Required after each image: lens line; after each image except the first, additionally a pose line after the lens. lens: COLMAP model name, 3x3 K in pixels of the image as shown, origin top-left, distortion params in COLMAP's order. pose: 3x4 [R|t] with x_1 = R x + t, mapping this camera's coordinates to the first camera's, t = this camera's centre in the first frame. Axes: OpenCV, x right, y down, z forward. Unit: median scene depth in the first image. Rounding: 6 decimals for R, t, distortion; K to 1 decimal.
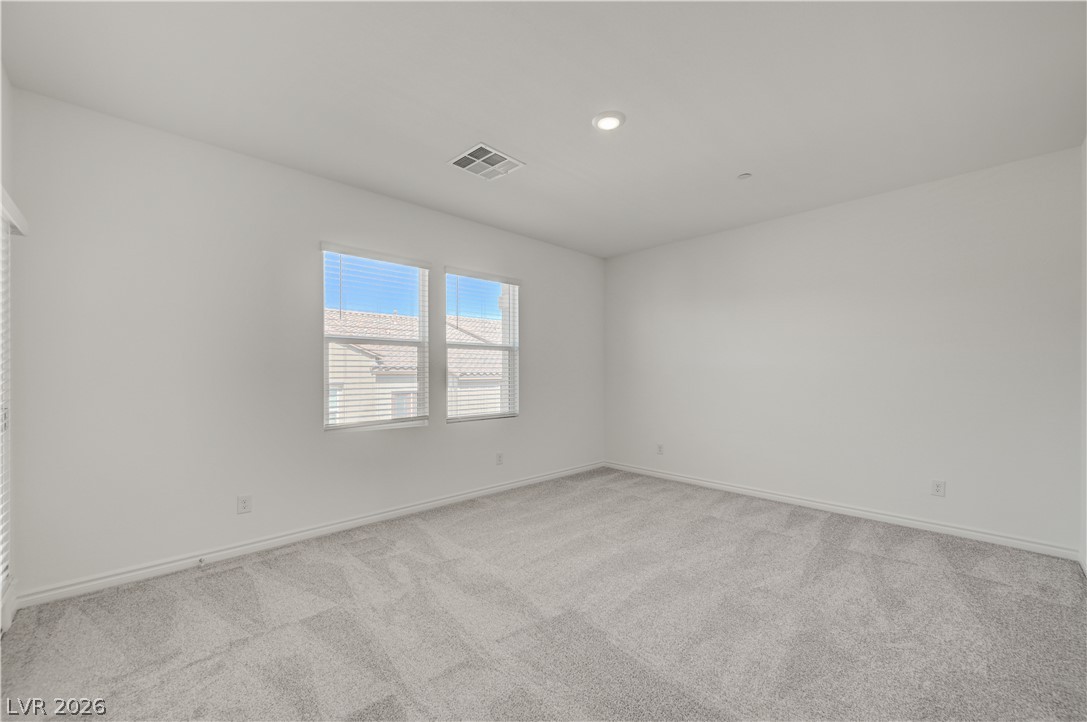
lens RADIAL K [[435.7, 0, 544.0], [0, 435.7, 365.0], [0, 0, 1]] dist [0.001090, 0.000001]
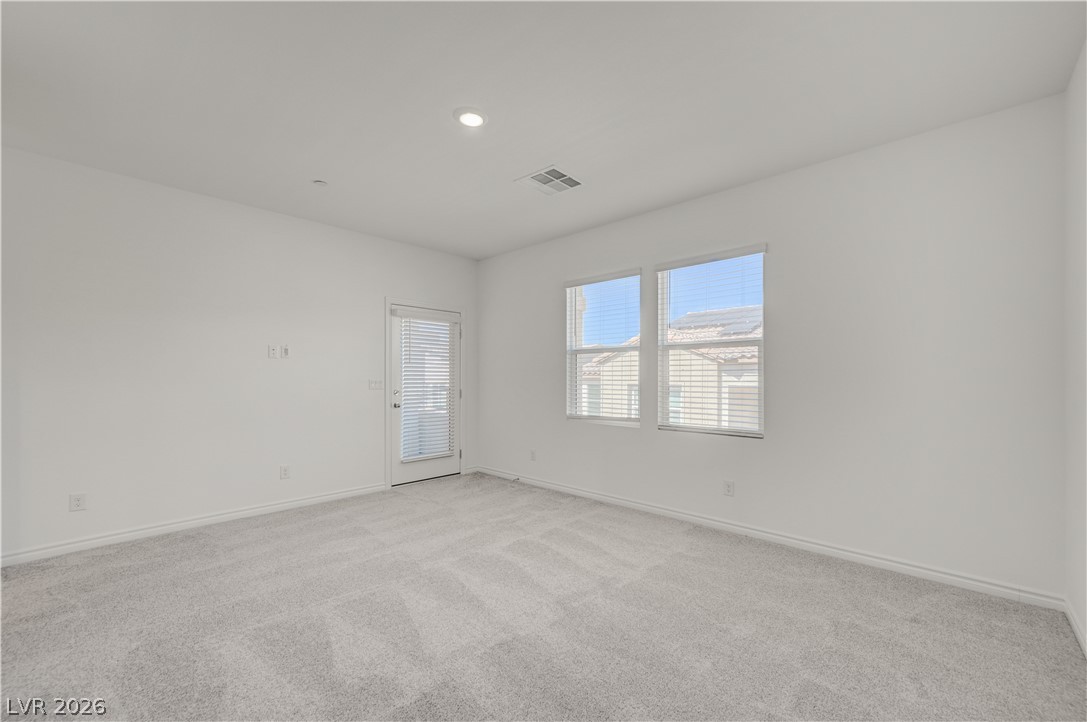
lens RADIAL K [[435.7, 0, 545.2], [0, 435.7, 365.1], [0, 0, 1]] dist [0.001090, 0.000001]
pose [[0.053603, -0.024349, -0.998265, 0.749003], [0.012999, 0.999635, -0.023685, 0.013461], [0.998478, -0.011707, 0.053900, 0.731797]]
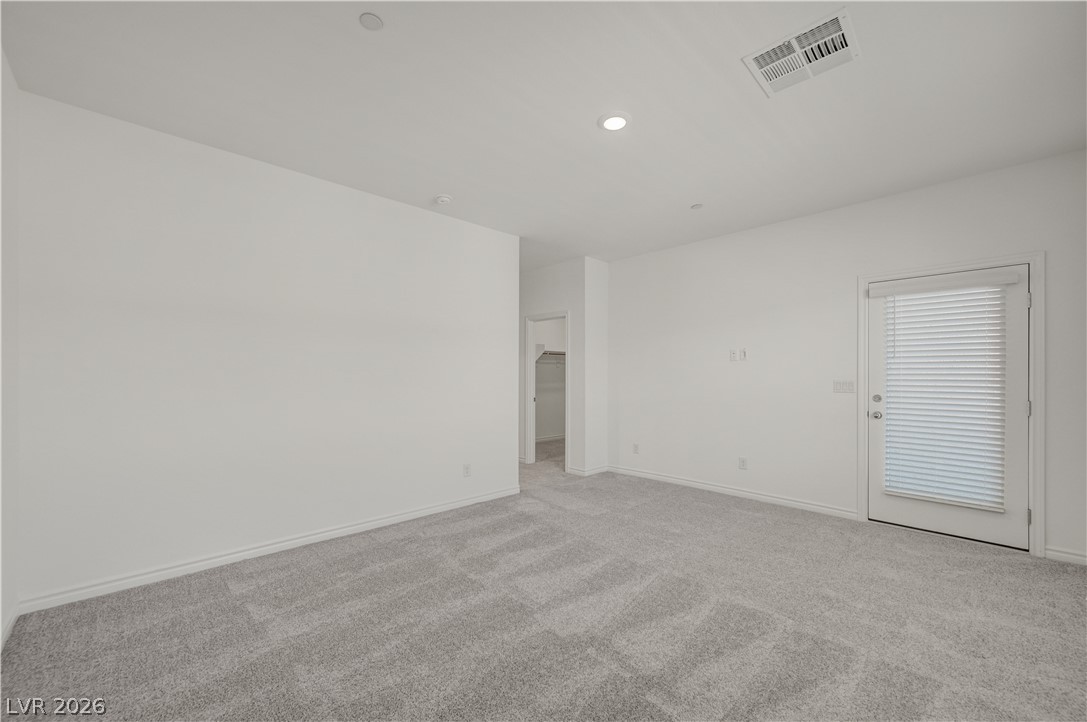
lens RADIAL K [[435.7, 0, 545.6], [0, 435.7, 371.1], [0, 0, 1]] dist [0.001090, 0.000001]
pose [[-0.999994, 0.001863, 0.002876, 0.195632], [0.001788, 0.999667, -0.025745, 0.021457], [-0.002923, -0.025739, -0.999664, 1.309514]]
